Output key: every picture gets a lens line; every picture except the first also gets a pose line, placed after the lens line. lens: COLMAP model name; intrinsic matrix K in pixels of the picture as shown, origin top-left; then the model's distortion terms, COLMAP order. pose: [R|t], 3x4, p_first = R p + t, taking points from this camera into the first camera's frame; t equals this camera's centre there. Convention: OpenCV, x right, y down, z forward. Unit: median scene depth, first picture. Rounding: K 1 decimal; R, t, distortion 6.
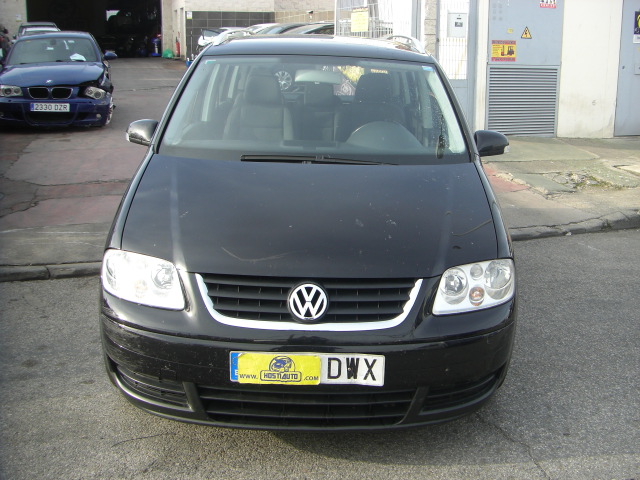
lens RADIAL K [[721.8, 0, 324.7], [0, 721.8, 237.5], [0, 0, 1]] dist [-0.137360, 0.000000]
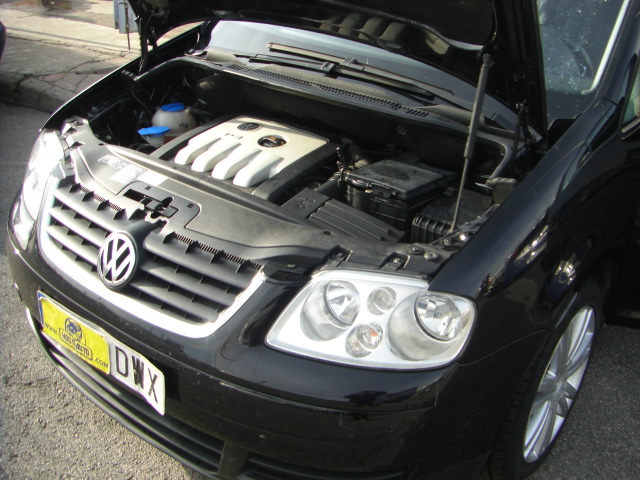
lens RADIAL K [[721.8, 0, 352.4], [0, 721.8, 229.7], [0, 0, 1]] dist [-0.137360, 0.000000]
pose [[0.797788, 0.278225, -0.534907, 0.514930], [-0.199890, 0.959042, 0.200707, -0.121024], [0.568840, -0.053199, 0.820726, 0.566544]]
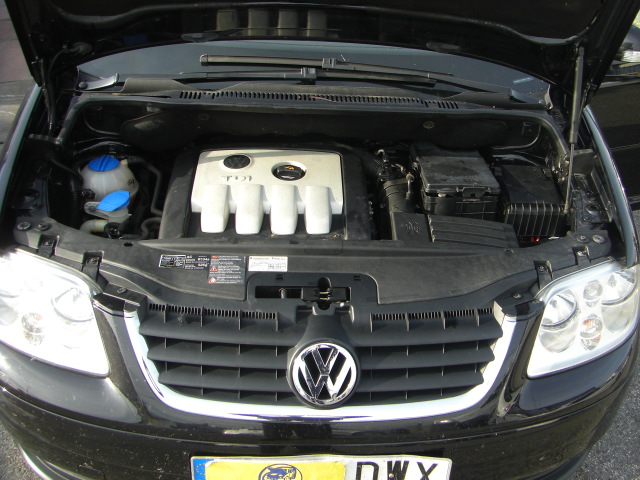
lens RADIAL K [[721.8, 0, 342.9], [0, 721.8, 222.6], [0, 0, 1]] dist [-0.137360, 0.000000]
pose [[0.997649, 0.000394, 0.068533, -0.046949], [-0.017894, 0.966795, 0.254928, -0.172592], [-0.066157, -0.255555, 0.964528, 0.475866]]
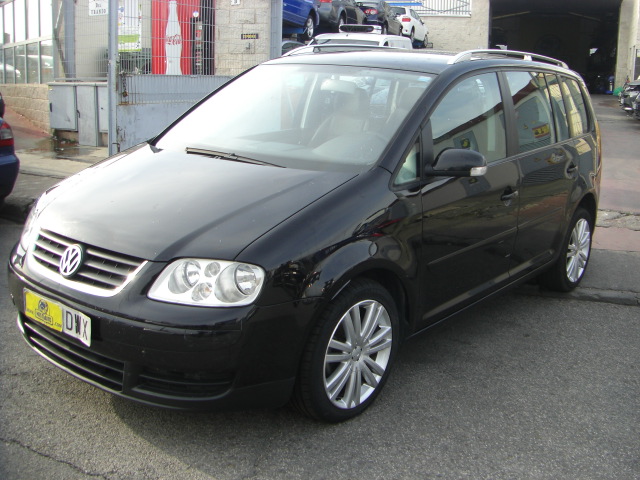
lens RADIAL K [[721.8, 0, 345.1], [0, 721.8, 224.9], [0, 0, 1]] dist [-0.137360, 0.000000]
pose [[0.787802, 0.140469, -0.599697, 1.005884], [-0.181931, 0.983273, -0.008681, -0.039056], [0.588447, 0.115942, 0.800180, 0.335282]]
